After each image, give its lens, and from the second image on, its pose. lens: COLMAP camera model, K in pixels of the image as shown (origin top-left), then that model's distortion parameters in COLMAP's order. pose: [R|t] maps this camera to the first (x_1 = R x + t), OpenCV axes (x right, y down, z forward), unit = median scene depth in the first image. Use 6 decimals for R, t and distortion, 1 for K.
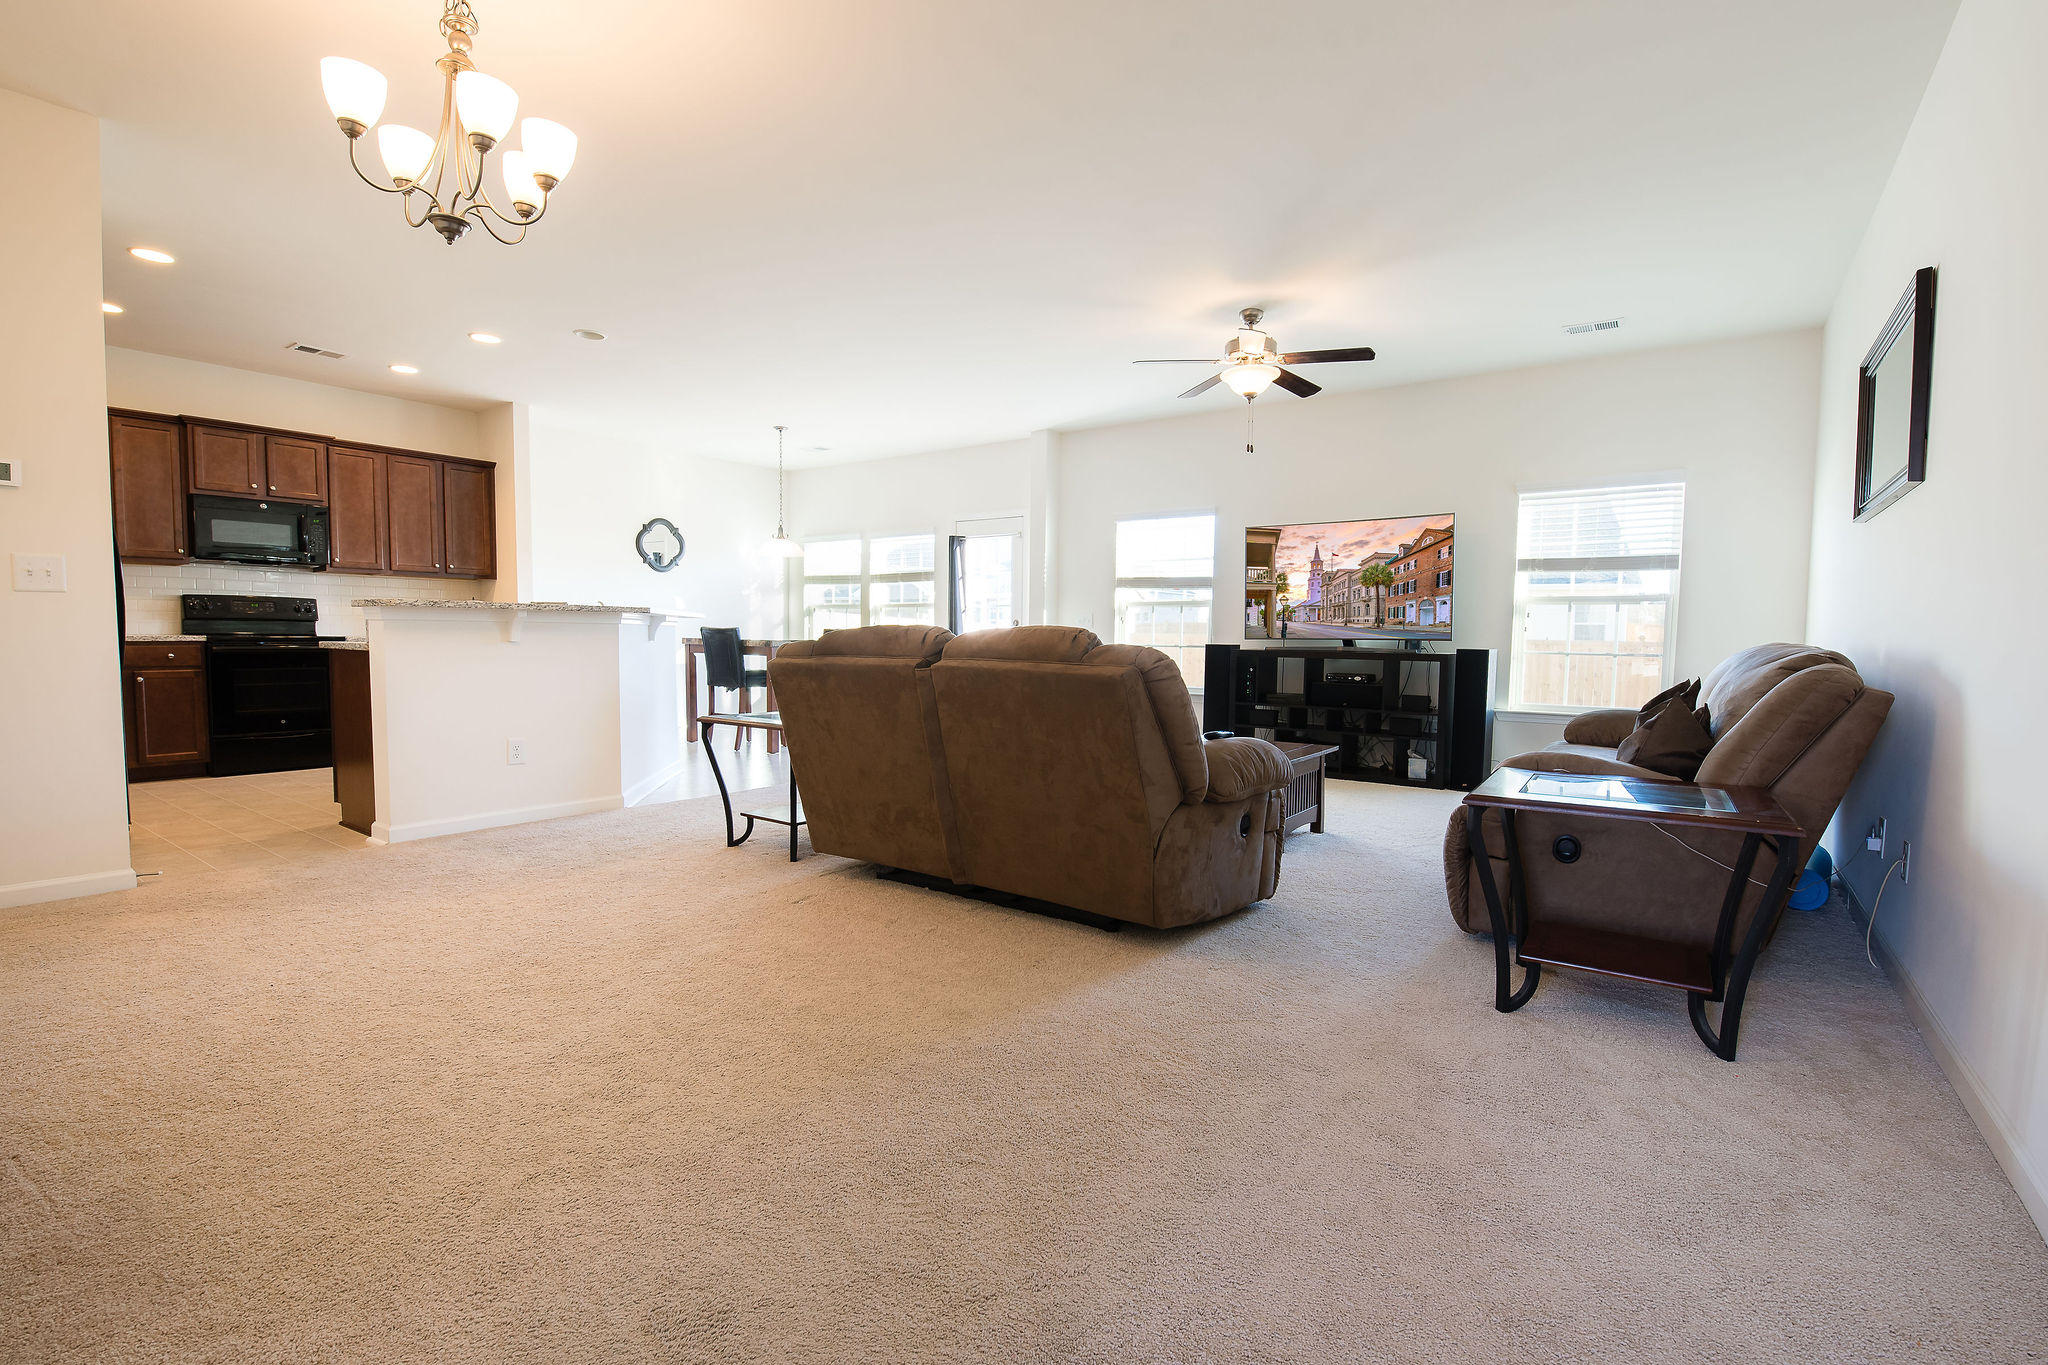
lens RADIAL K [[876.8, 0, 1023.2], [0, 876.8, 689.0], [0, 0, 1]] dist [-0.000277, -0.014350]
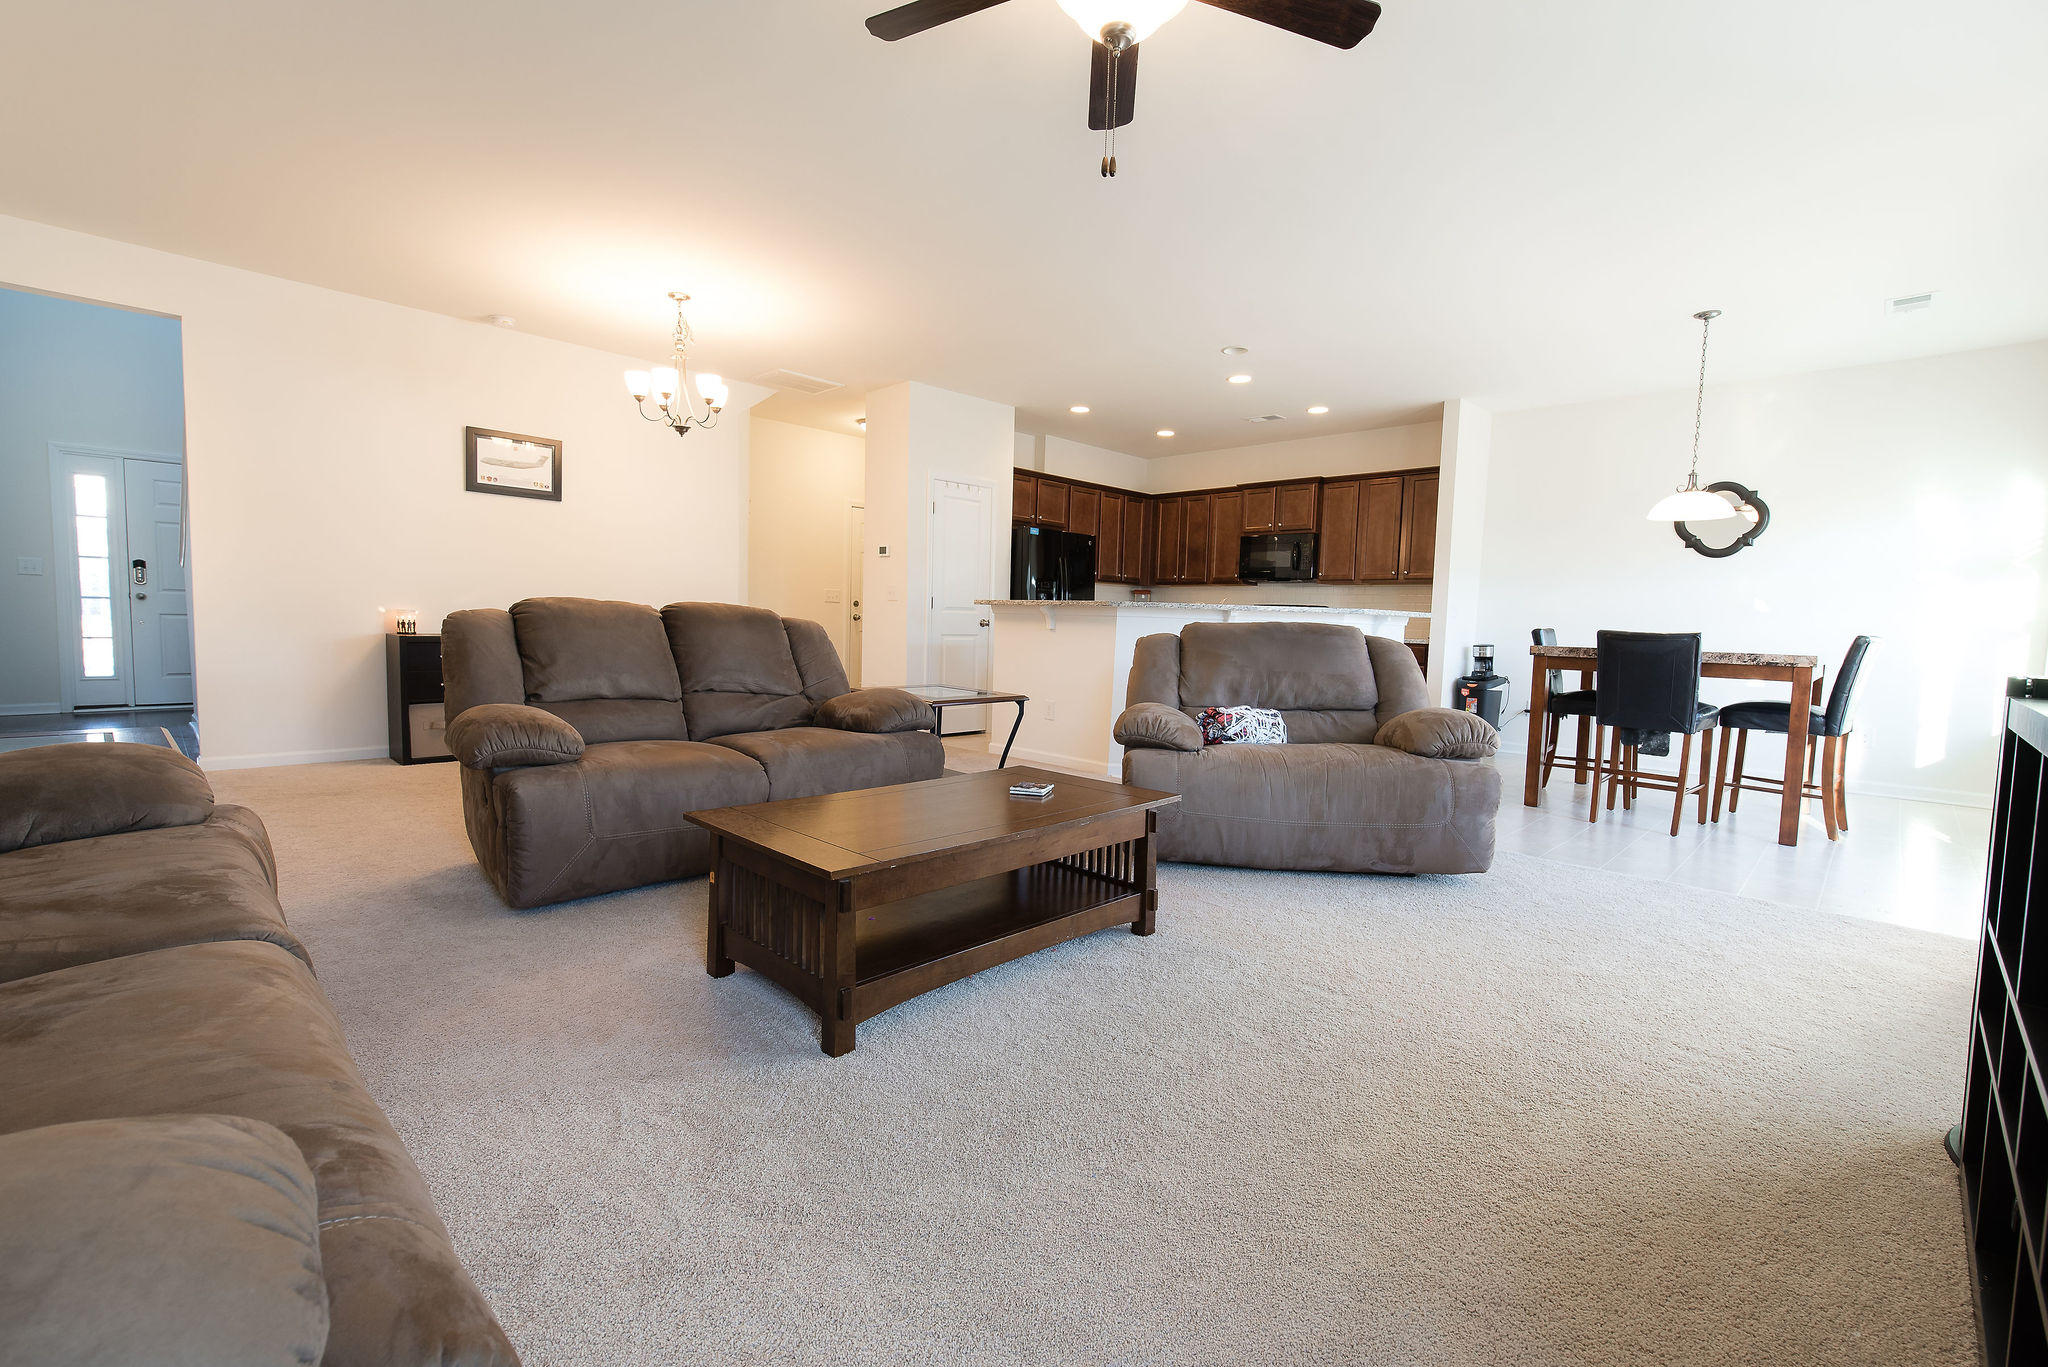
lens RADIAL K [[876.8, 0, 1023.2], [0, 876.8, 690.0], [0, 0, 1]] dist [-0.000277, -0.014350]
pose [[-0.140175, 0.063504, -0.988088, 0.510205], [-0.092014, 0.992787, 0.076859, -0.040330], [0.985842, 0.101691, -0.133321, 0.755435]]
